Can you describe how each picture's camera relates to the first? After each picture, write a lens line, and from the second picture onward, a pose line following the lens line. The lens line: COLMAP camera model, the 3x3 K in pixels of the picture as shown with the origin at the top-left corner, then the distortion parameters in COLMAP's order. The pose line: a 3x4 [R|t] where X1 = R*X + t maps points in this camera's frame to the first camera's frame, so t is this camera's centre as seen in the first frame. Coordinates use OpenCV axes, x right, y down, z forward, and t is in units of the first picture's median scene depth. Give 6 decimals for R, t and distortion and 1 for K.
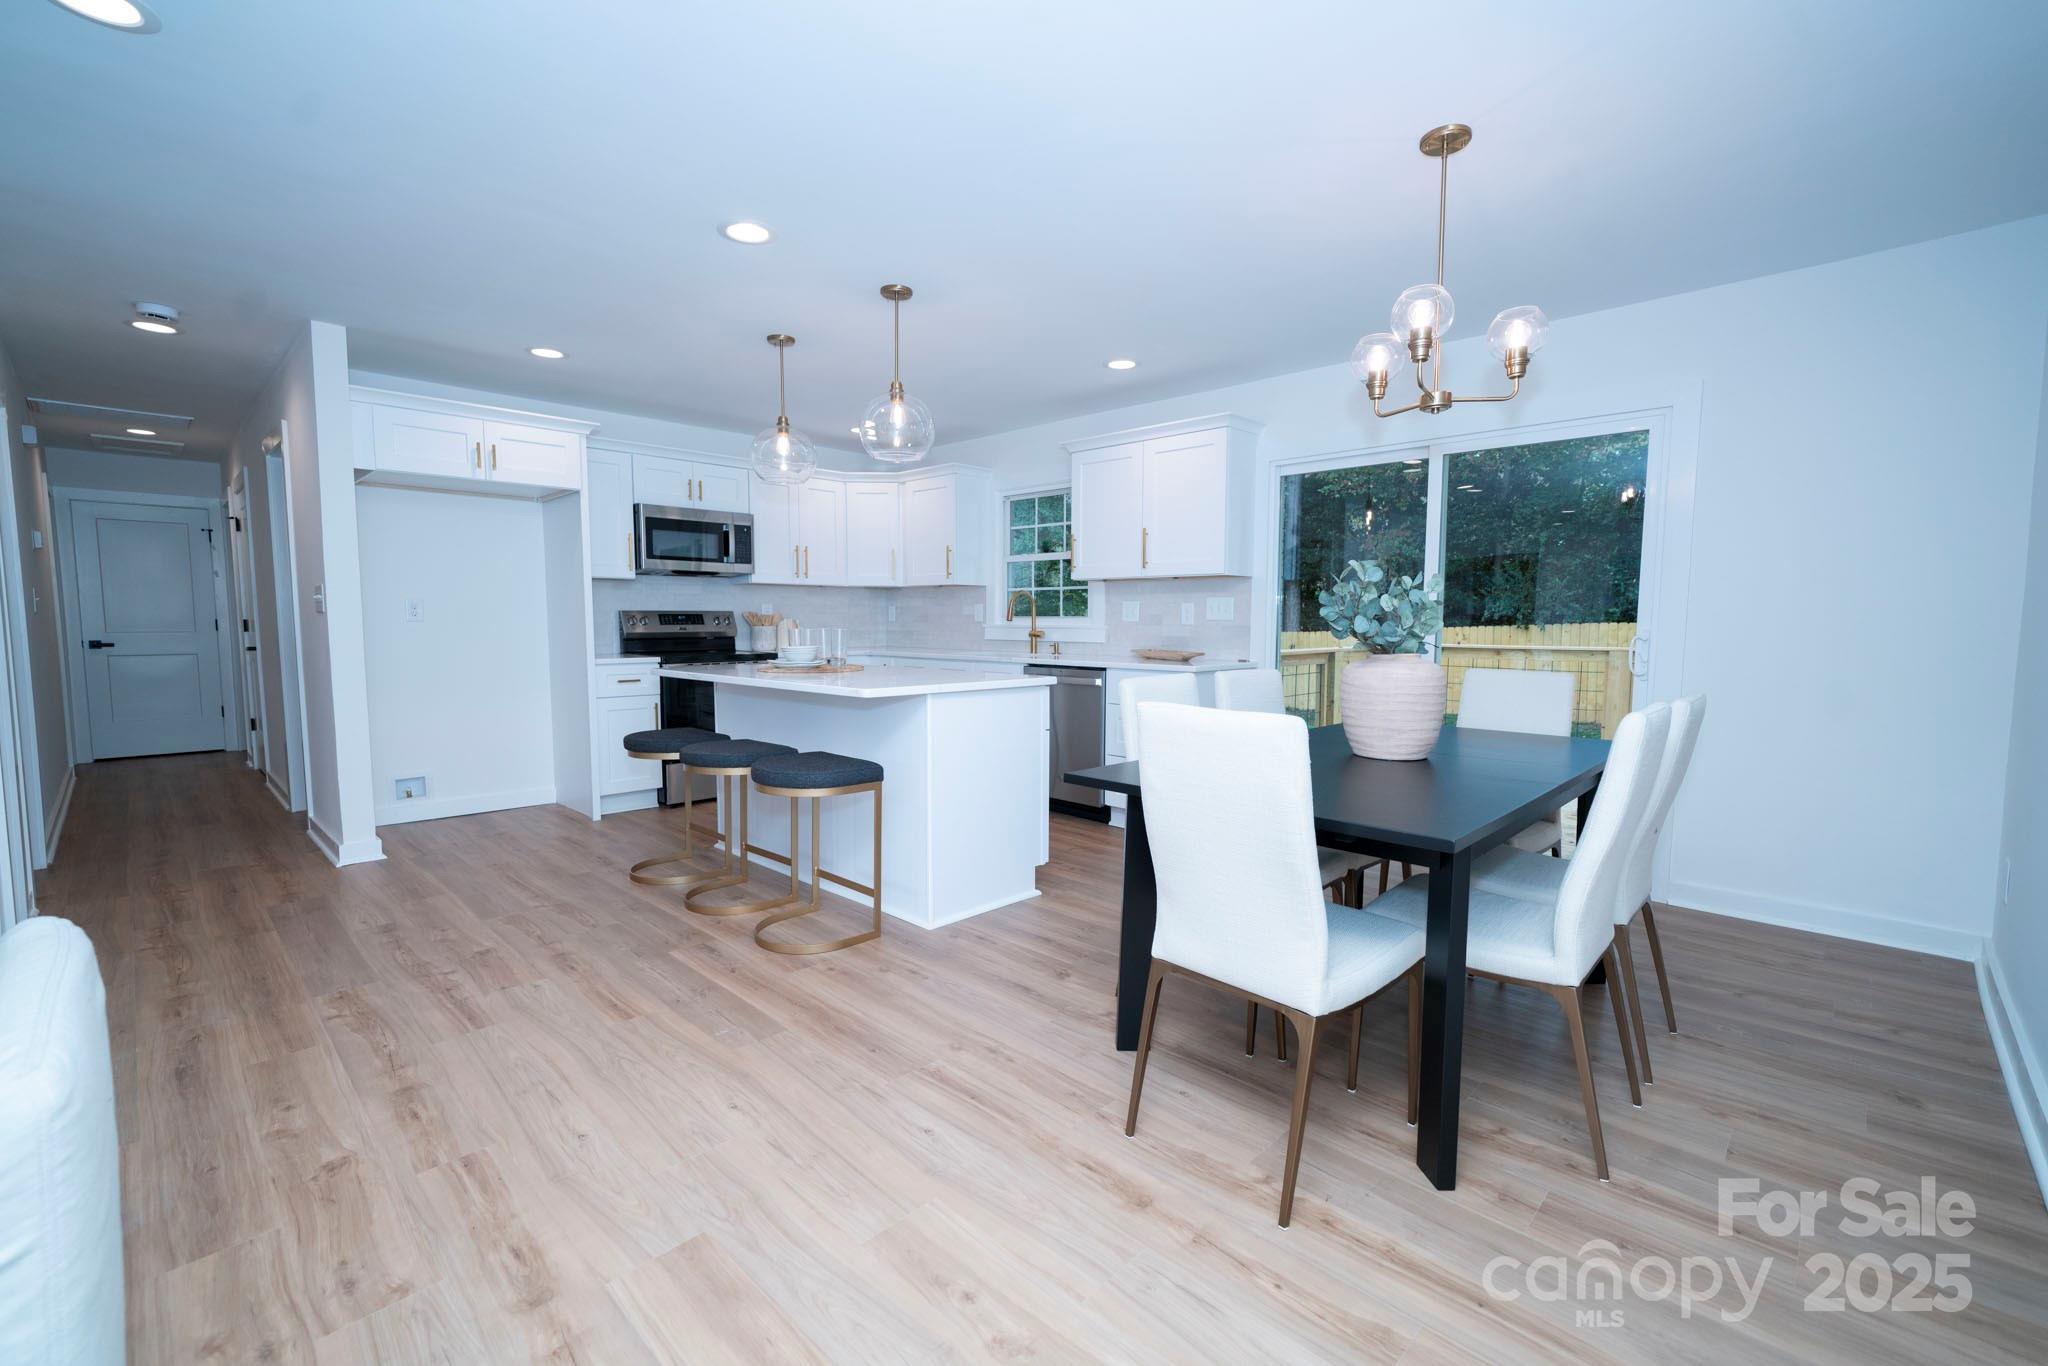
lens RADIAL K [[870.4, 0, 1031.9], [0, 870.4, 690.4], [0, 0, 1]] dist [0.002239, 0.000300]
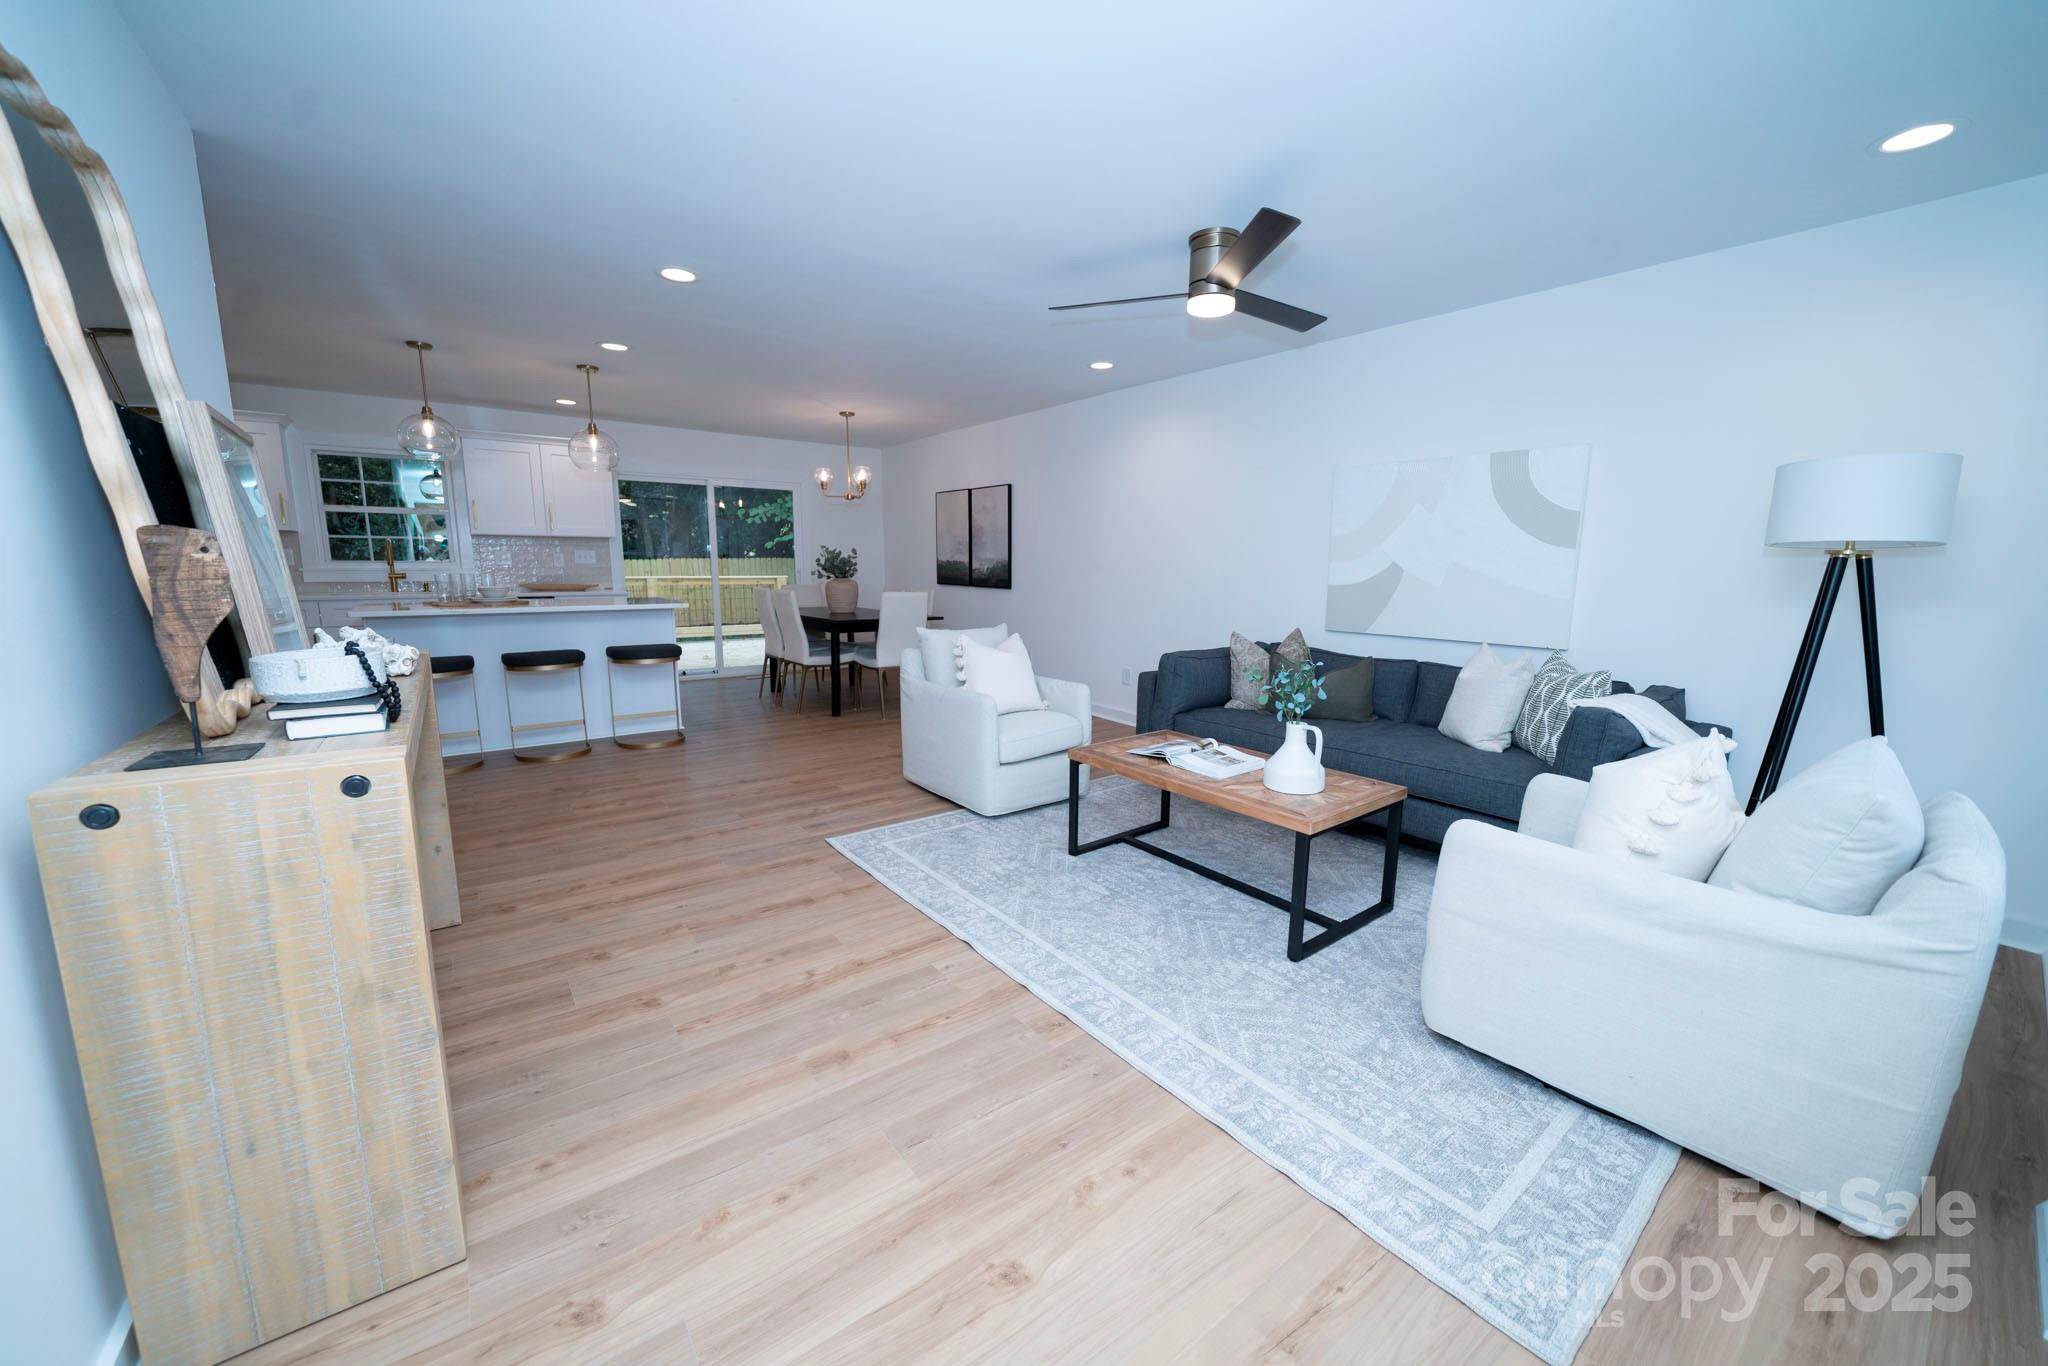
lens RADIAL K [[763.8, 0, 1032.3], [0, 763.8, 683.6], [0, 0, 1]] dist [-0.012793, -0.000068]
pose [[0.152203, -0.158273, 0.975594, -1.081690], [0.070421, 0.986322, 0.149027, -0.014553], [-0.985837, 0.046020, 0.161267, -0.029993]]
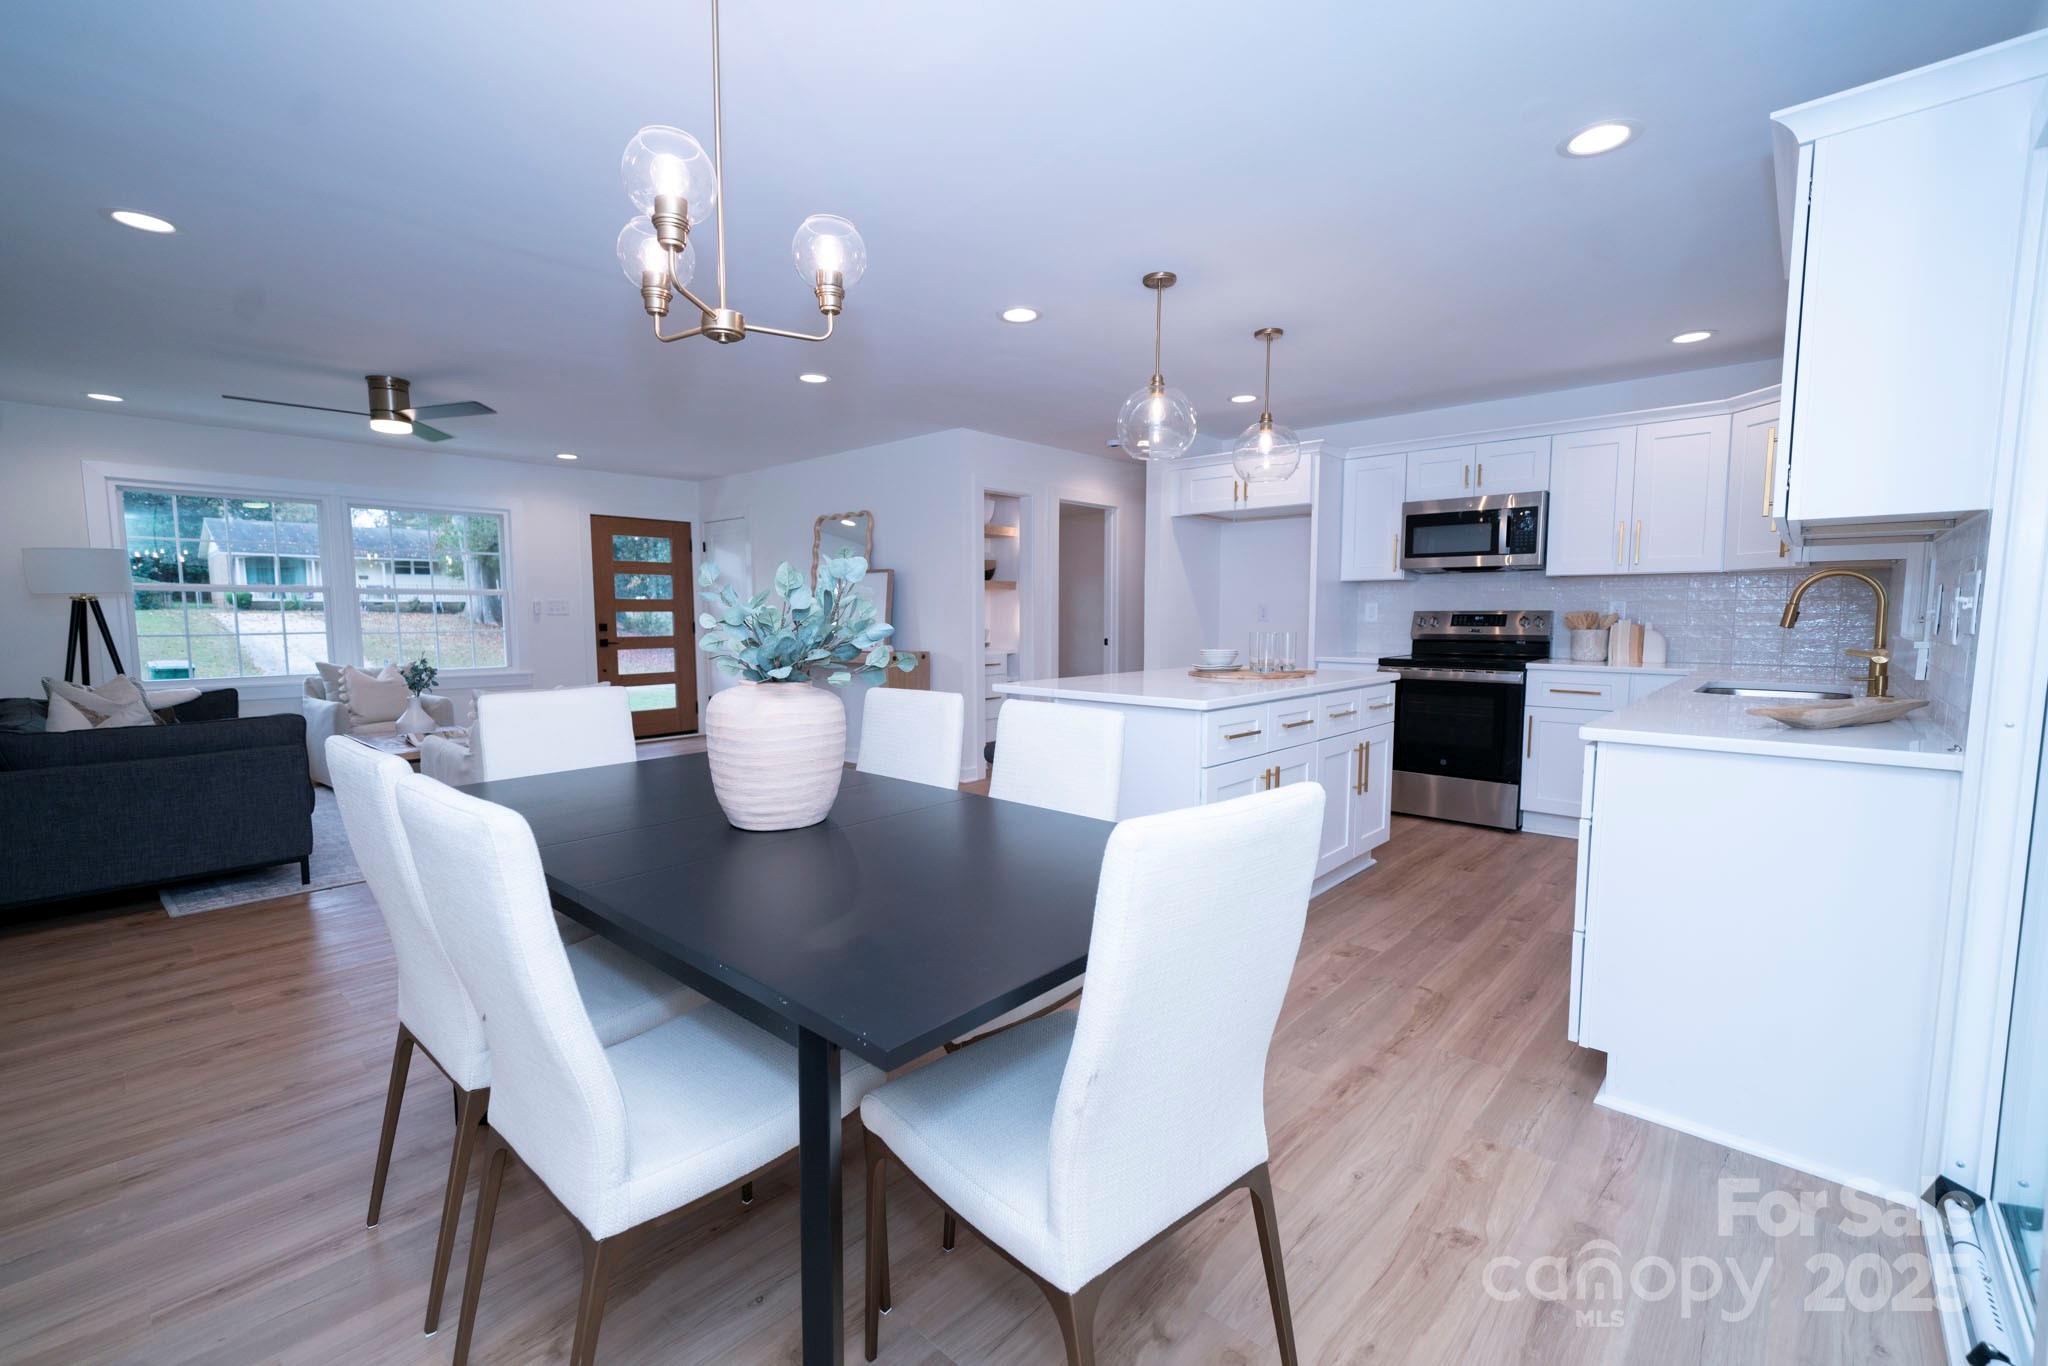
lens RADIAL K [[870.4, 0, 1031.9], [0, 870.4, 690.4], [0, 0, 1]] dist [0.002239, 0.000300]
pose [[0.031854, 0.087669, -0.995640, 0.579961], [-0.081099, 0.993088, 0.084850, -0.057800], [0.996197, 0.078043, 0.038744, 0.605752]]
